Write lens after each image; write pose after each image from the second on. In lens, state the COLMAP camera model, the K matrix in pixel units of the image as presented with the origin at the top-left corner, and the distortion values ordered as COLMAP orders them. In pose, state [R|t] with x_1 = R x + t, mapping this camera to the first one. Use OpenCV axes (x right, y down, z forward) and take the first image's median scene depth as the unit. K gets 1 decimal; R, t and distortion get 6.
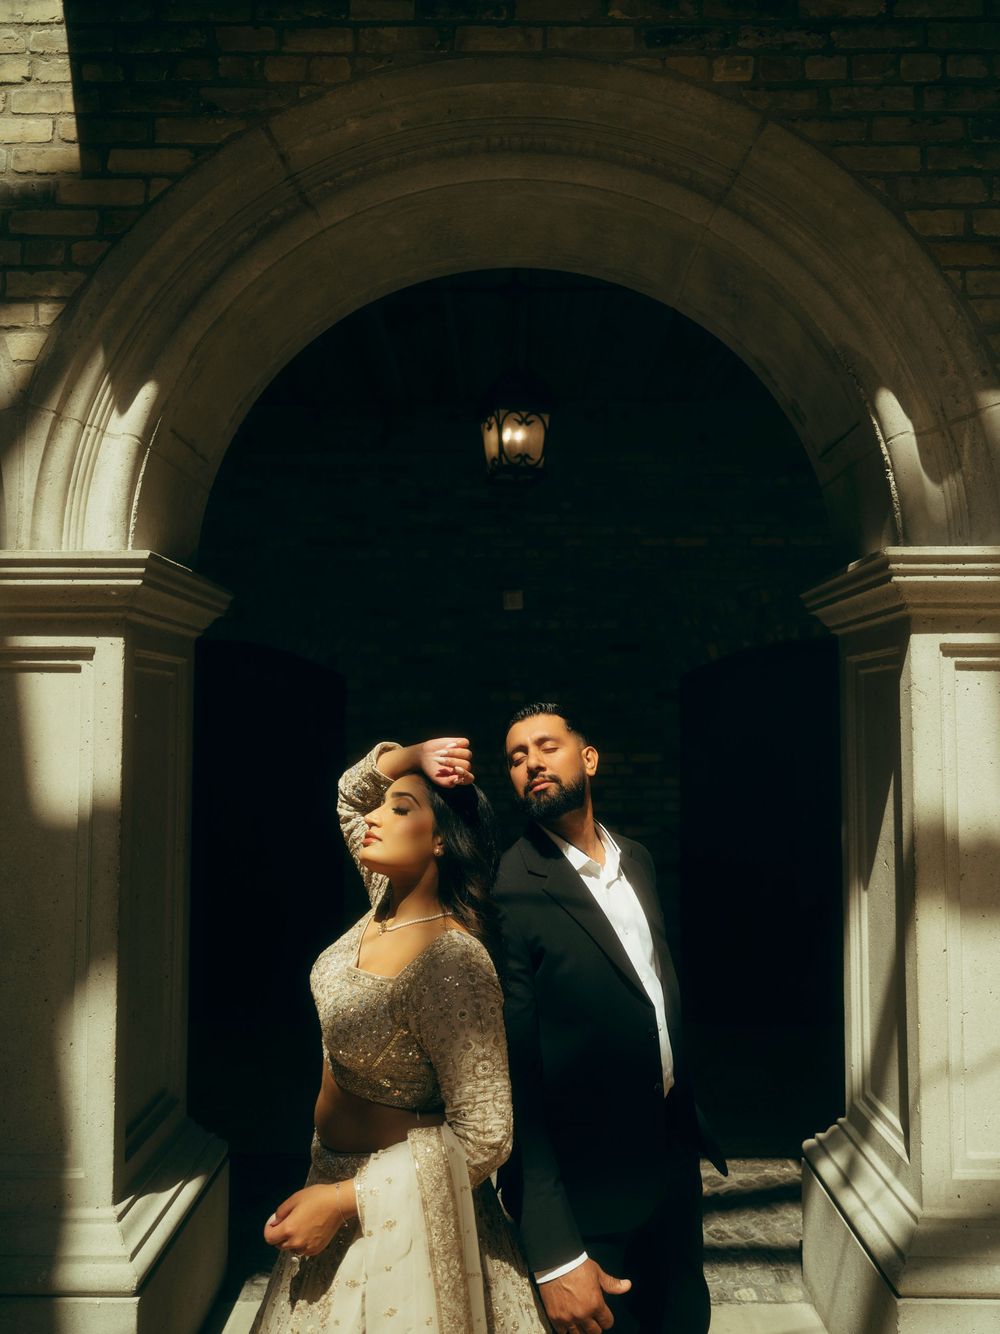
lens RADIAL K [[966.7, 0, 498.5], [0, 966.7, 672.2], [0, 0, 1]] dist [-0.003146, 0.001161]
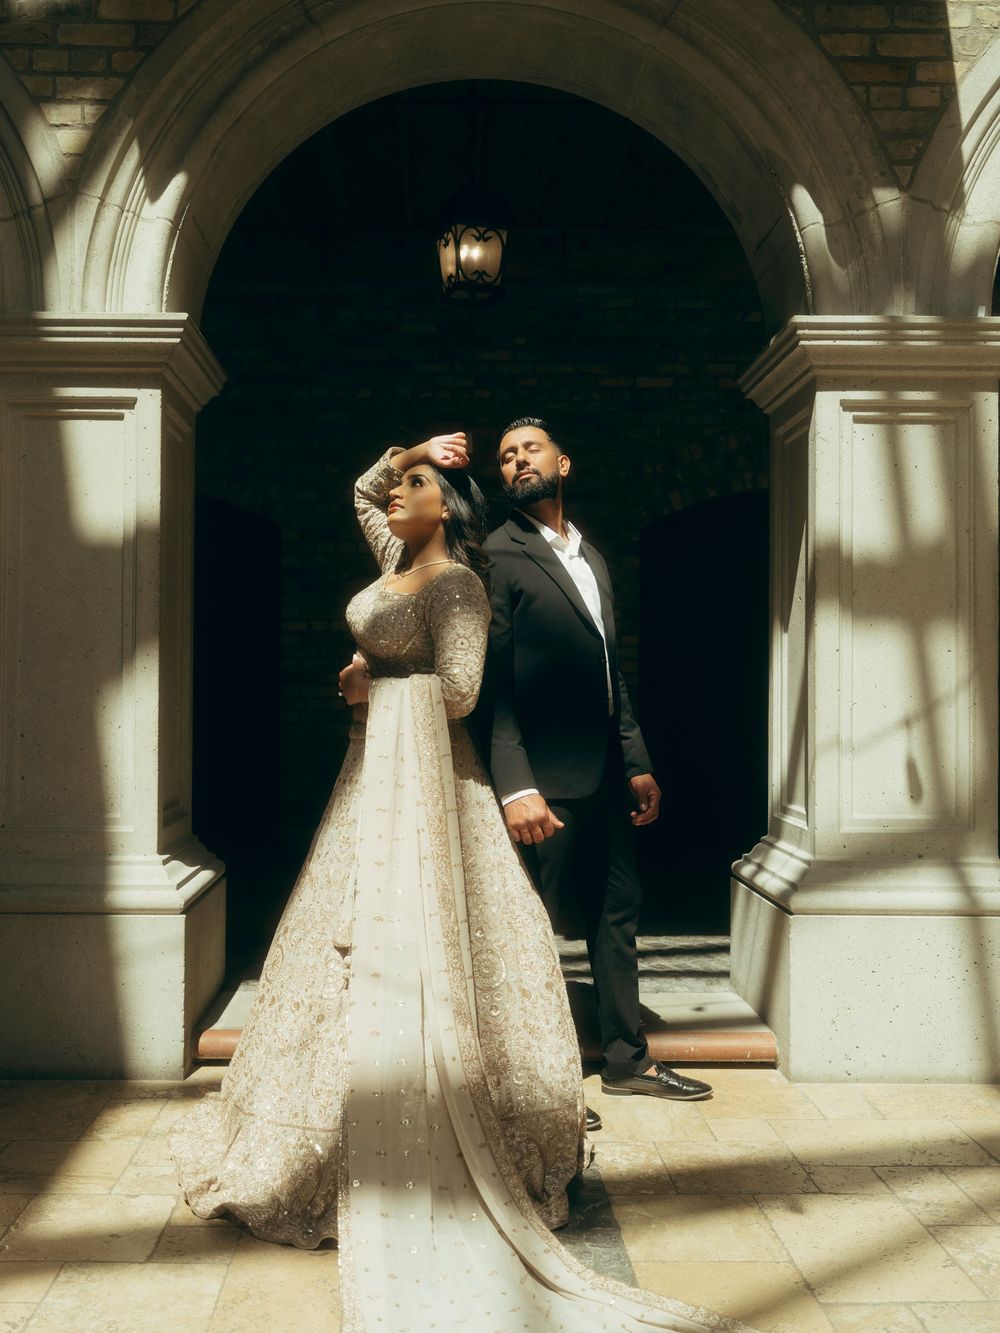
lens RADIAL K [[1263.0, 0, 437.5], [0, 1263.0, 668.0], [0, 0, 1]] dist [-0.008424, 0.008266]
pose [[0.999870, 0.005226, 0.015267, -0.066454], [-0.005838, 0.999171, 0.040289, 0.236633], [-0.015043, -0.040373, 0.999071, -0.562372]]
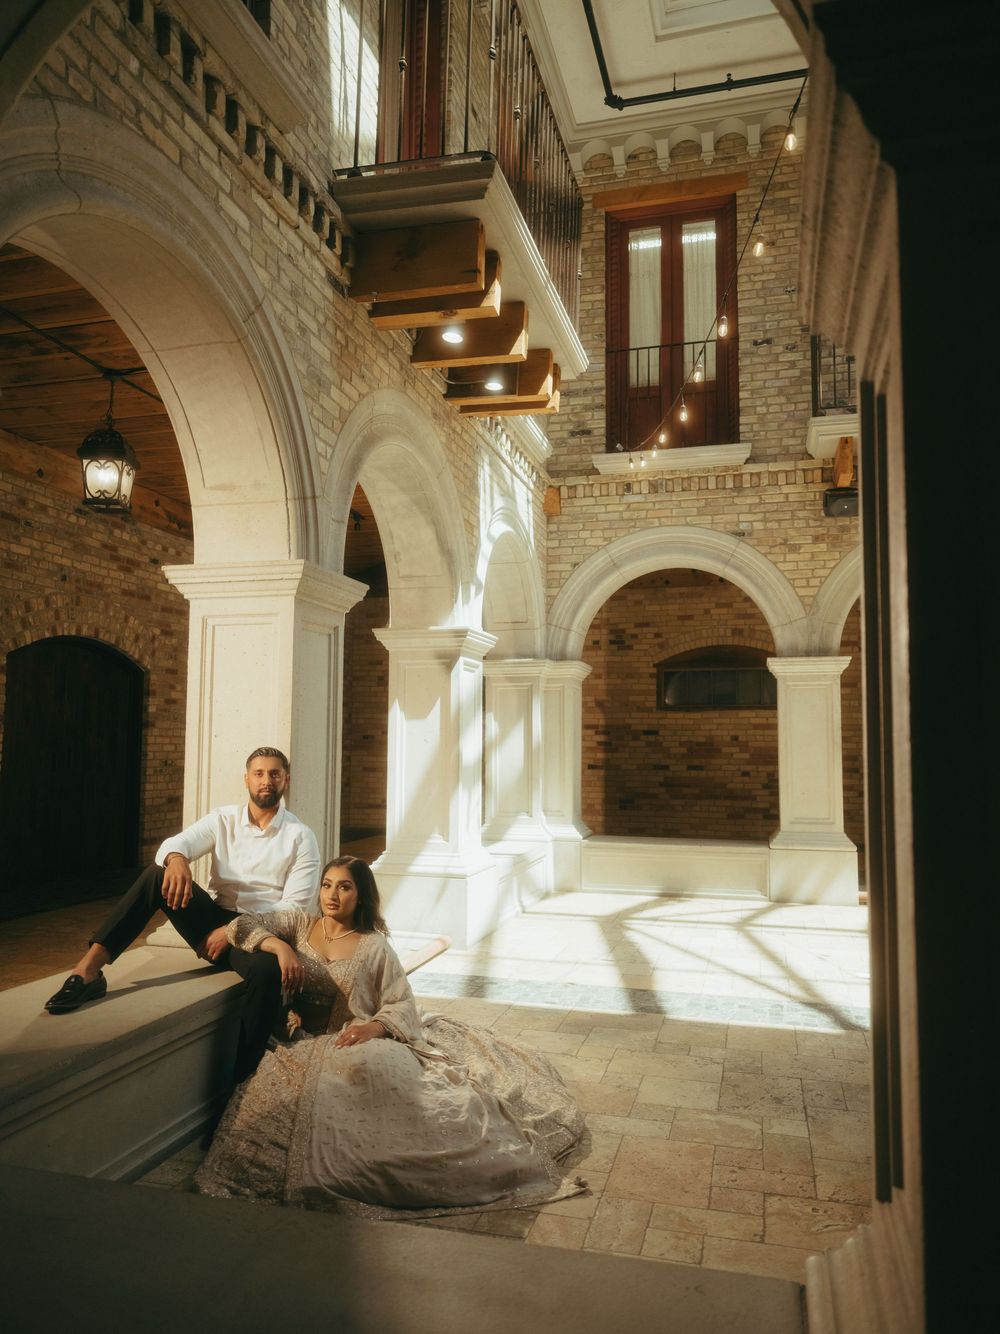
lens RADIAL K [[954.5, 0, 502.7], [0, 954.5, 670.8], [0, 0, 1]] dist [0.003477, 0.000529]
pose [[0.254731, 0.075562, 0.964055, -2.189332], [-0.059922, 0.996260, -0.062253, 0.167360], [-0.965154, -0.041910, 0.258306, 0.140867]]
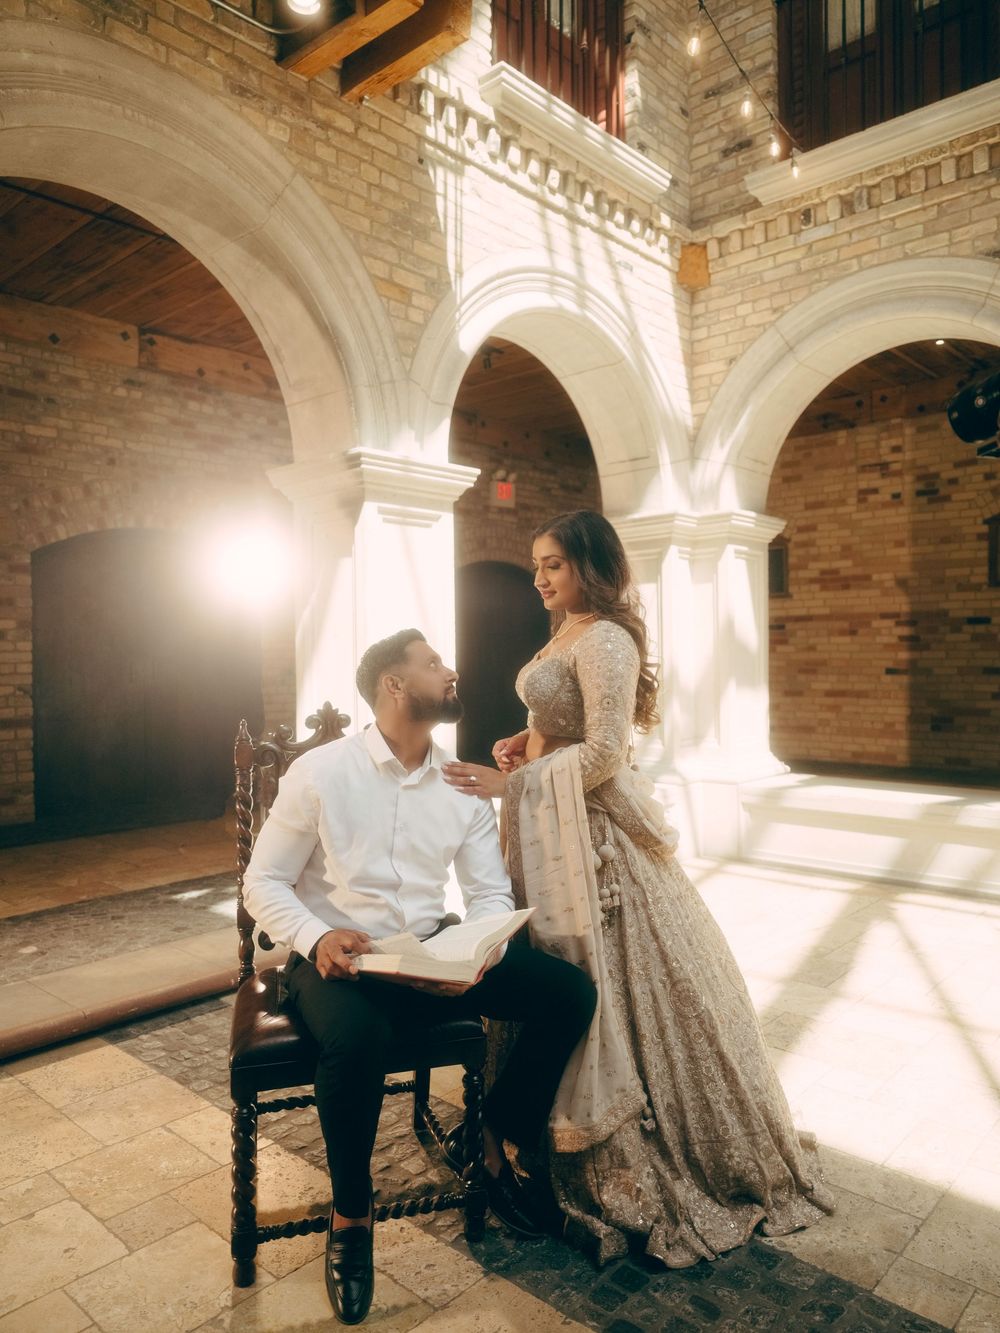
lens RADIAL K [[949.3, 0, 509.9], [0, 949.3, 663.3], [0, 0, 1]] dist [-0.000945, 0.000921]
pose [[0.662529, -0.018088, 0.748818, -0.693007], [-0.027770, 0.998428, 0.048688, 0.165711], [-0.748521, -0.053052, 0.660985, -0.367110]]
